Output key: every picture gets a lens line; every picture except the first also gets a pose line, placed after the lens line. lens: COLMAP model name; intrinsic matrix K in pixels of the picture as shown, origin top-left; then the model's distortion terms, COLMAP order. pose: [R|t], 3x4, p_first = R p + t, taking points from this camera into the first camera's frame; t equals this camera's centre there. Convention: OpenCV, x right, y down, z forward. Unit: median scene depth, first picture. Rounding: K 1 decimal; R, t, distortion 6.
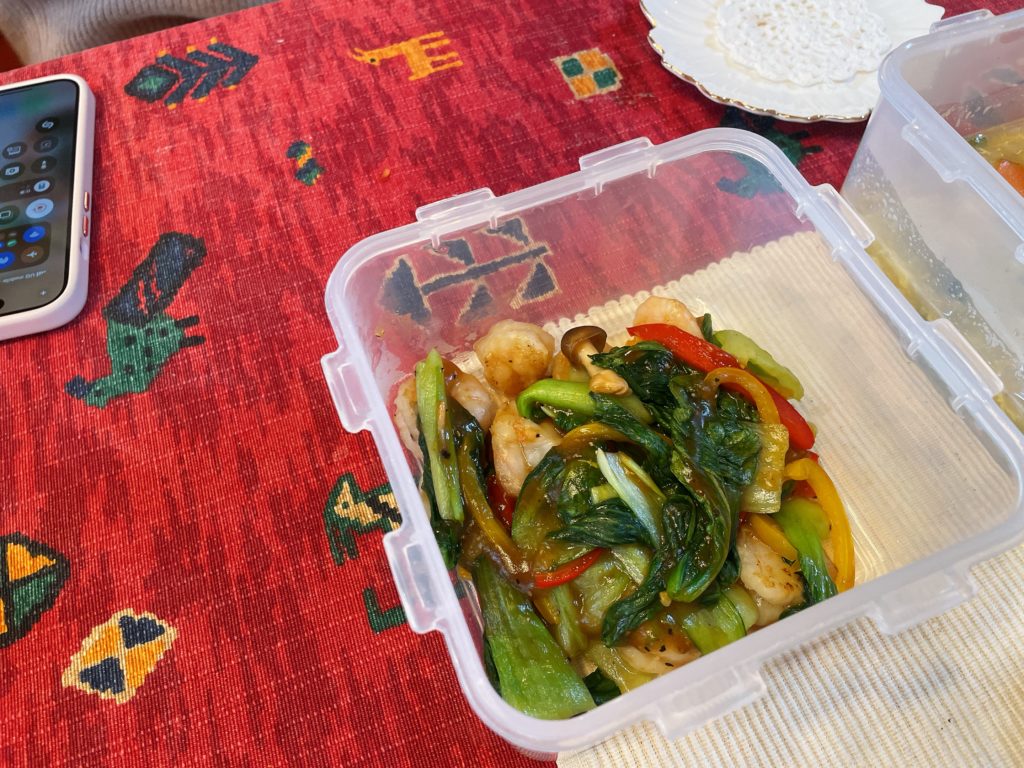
lens RADIAL K [[773.1, 0, 512.0], [0, 773.1, 384.0], [0, 0, 1]] dist [0.066761, -0.106187]
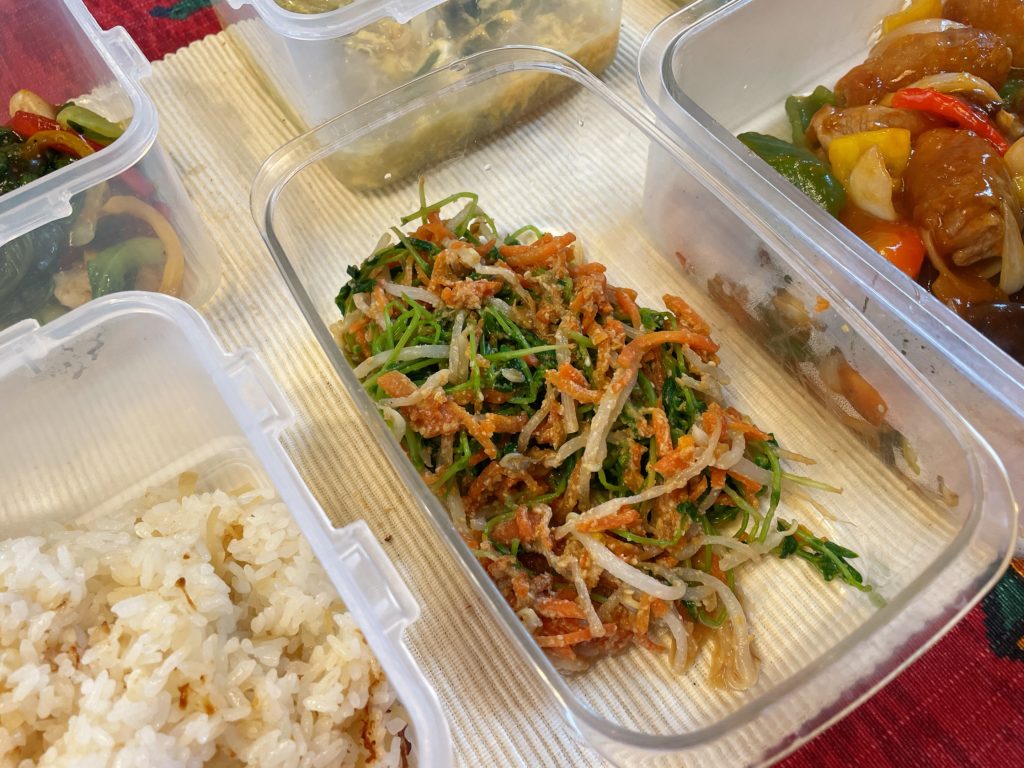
lens RADIAL K [[773.1, 0, 512.0], [0, 773.1, 384.0], [0, 0, 1]] dist [0.066761, -0.106187]
pose [[0.974529, -0.198849, 0.103689, 0.639955], [0.195489, 0.979818, 0.041725, 0.364806], [-0.109893, -0.020393, 0.993734, -0.181757]]
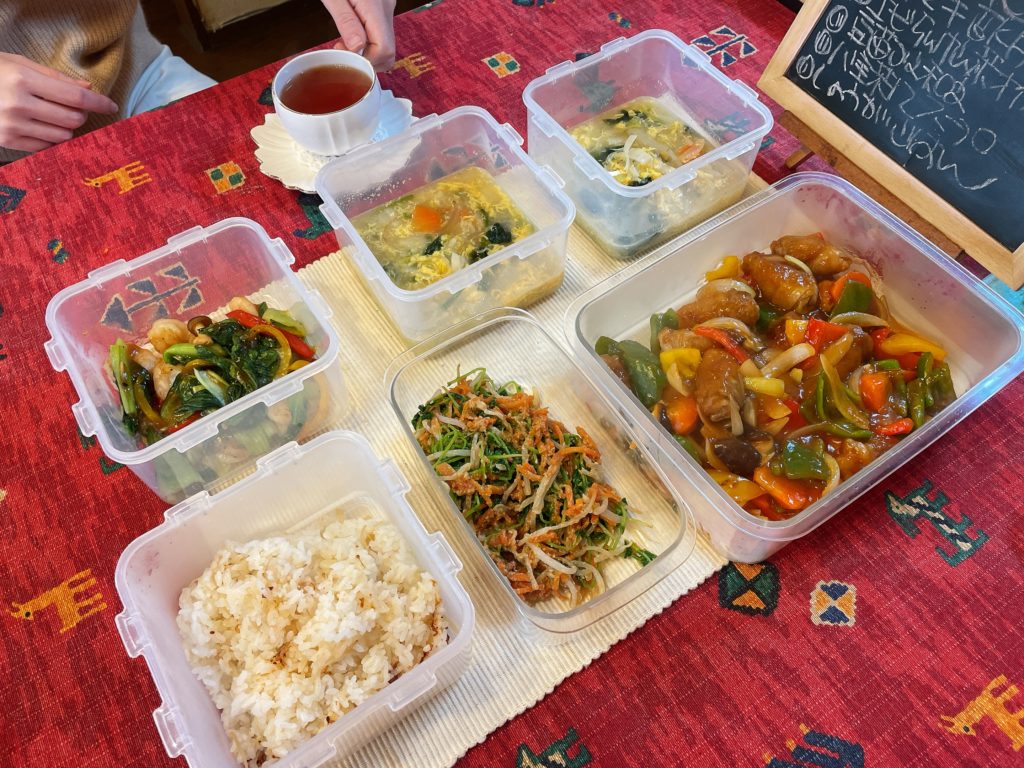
lens RADIAL K [[757.0, 0, 508.0], [0, 757.0, 376.7], [0, 0, 1]] dist [0.076757, -0.105705]
pose [[0.978851, -0.161060, 0.126137, 0.566121], [0.164152, 0.986329, -0.014449, 0.226335], [-0.122086, 0.034849, 0.991908, -1.010865]]
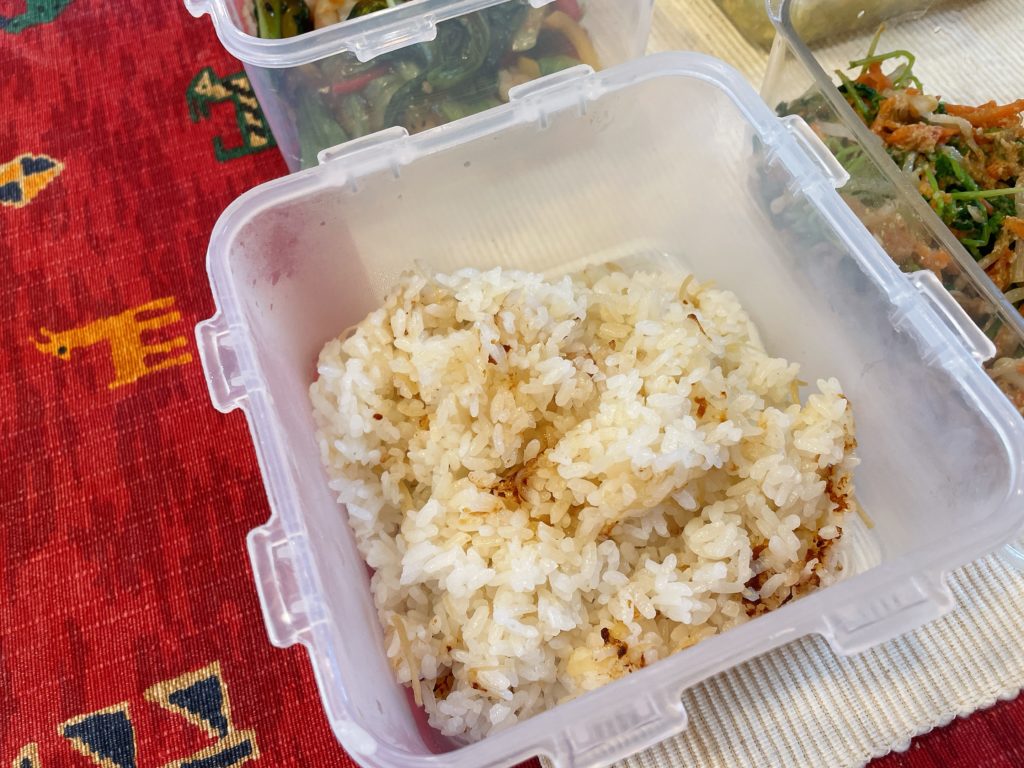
lens RADIAL K [[773.1, 0, 512.0], [0, 773.1, 384.0], [0, 0, 1]] dist [0.066761, -0.106187]
pose [[0.999849, -0.002136, -0.017224, 0.267551], [0.003114, 0.998373, 0.056932, 0.514051], [0.017074, -0.056977, 0.998229, -0.224506]]
